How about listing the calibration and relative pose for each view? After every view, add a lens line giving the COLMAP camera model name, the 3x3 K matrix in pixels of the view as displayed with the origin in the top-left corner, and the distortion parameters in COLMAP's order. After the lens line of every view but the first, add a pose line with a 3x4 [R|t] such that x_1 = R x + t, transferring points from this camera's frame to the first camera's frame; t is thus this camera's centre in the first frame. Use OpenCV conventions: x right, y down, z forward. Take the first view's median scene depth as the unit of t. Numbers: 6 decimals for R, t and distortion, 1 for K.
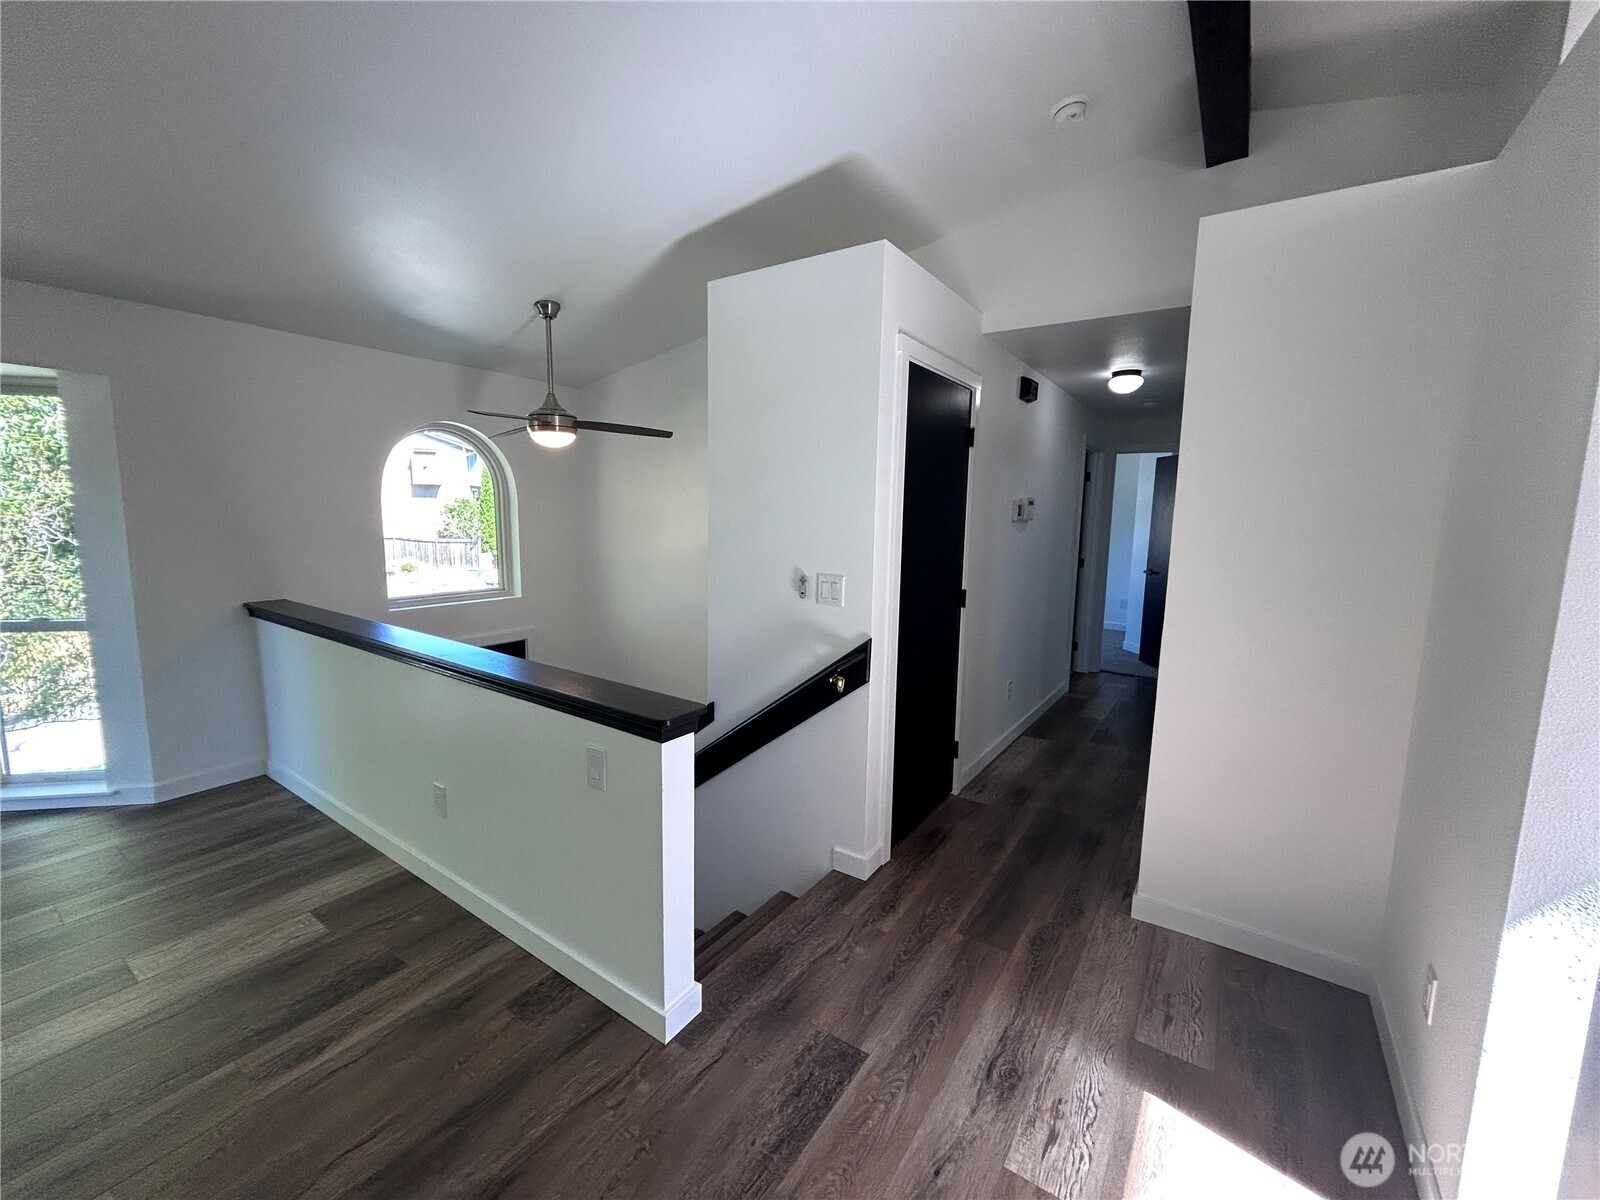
lens RADIAL K [[649.4, 0, 800.0], [0, 649.4, 600.0], [0, 0, 1]] dist [-0.001838, 0.001048]
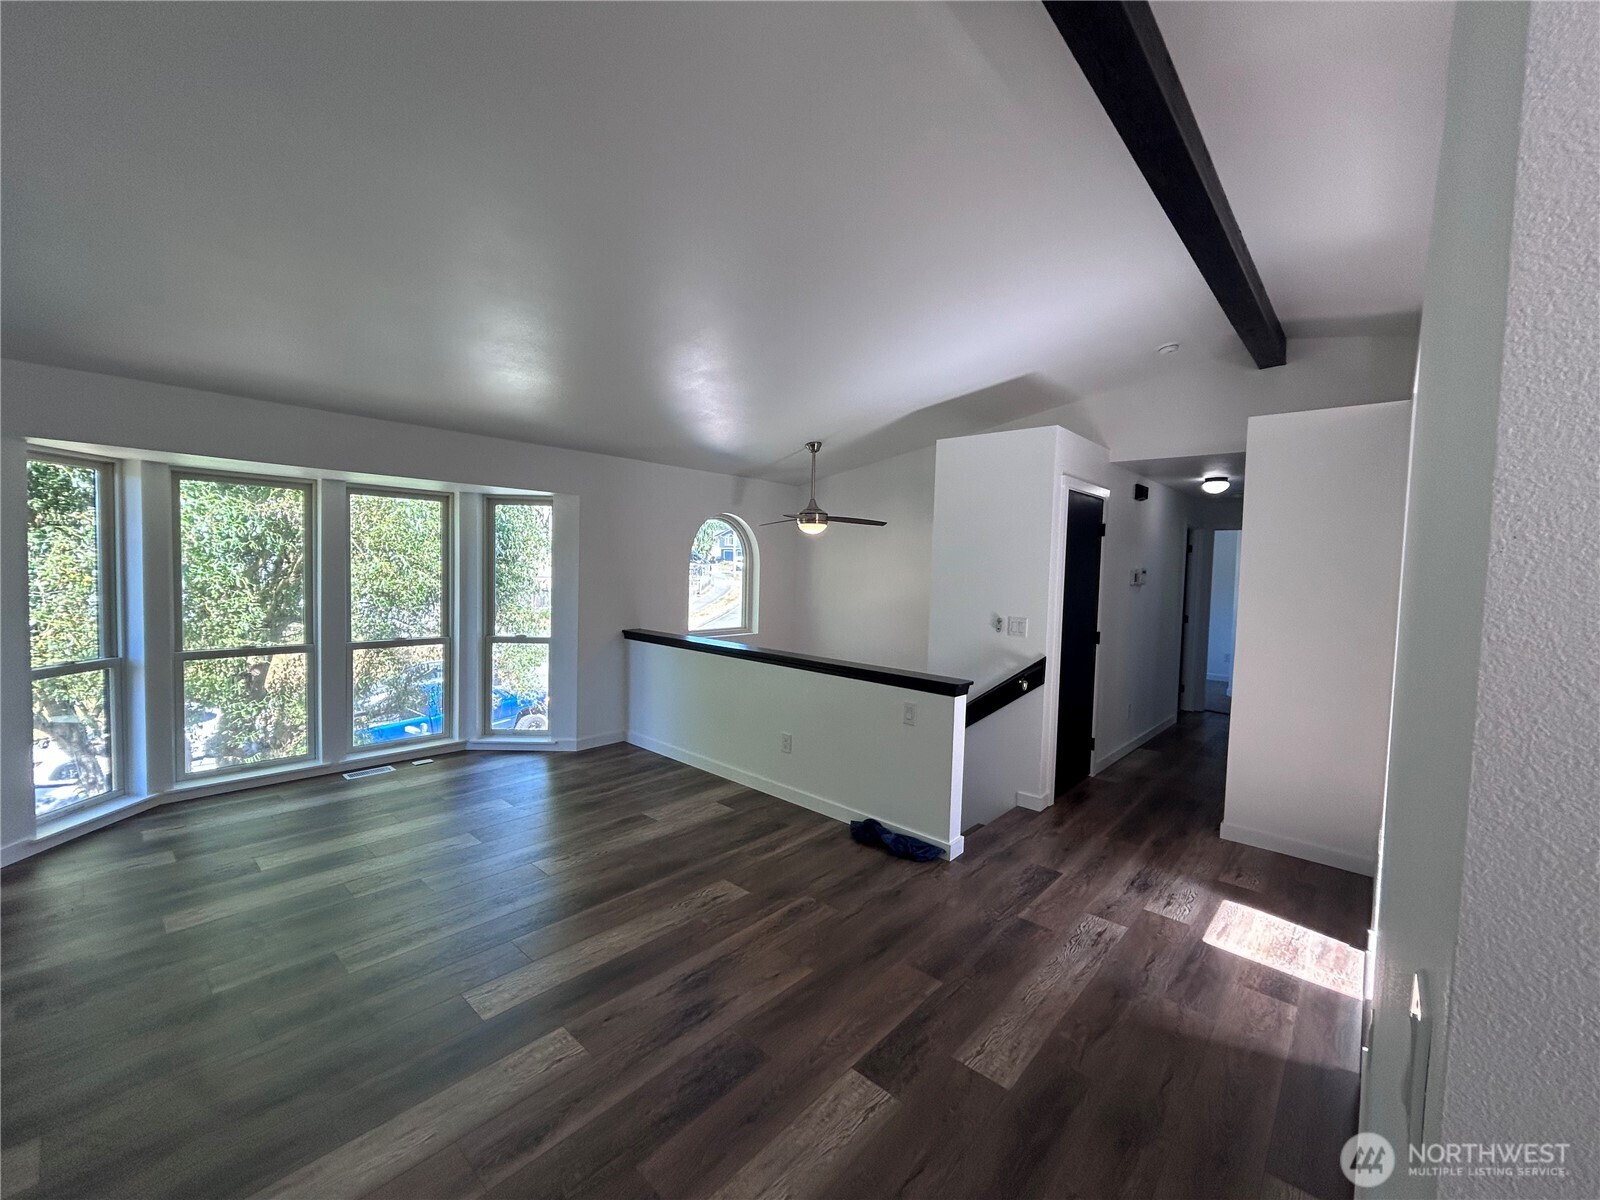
lens RADIAL K [[639.1, 0, 800.0], [0, 639.1, 600.0], [0, 0, 1]] dist [-0.011724, 0.000133]
pose [[0.989798, 0.016466, -0.141526, -0.259498], [-0.028490, 0.996112, -0.083361, 0.063405], [0.139603, 0.086543, 0.986418, -0.638404]]
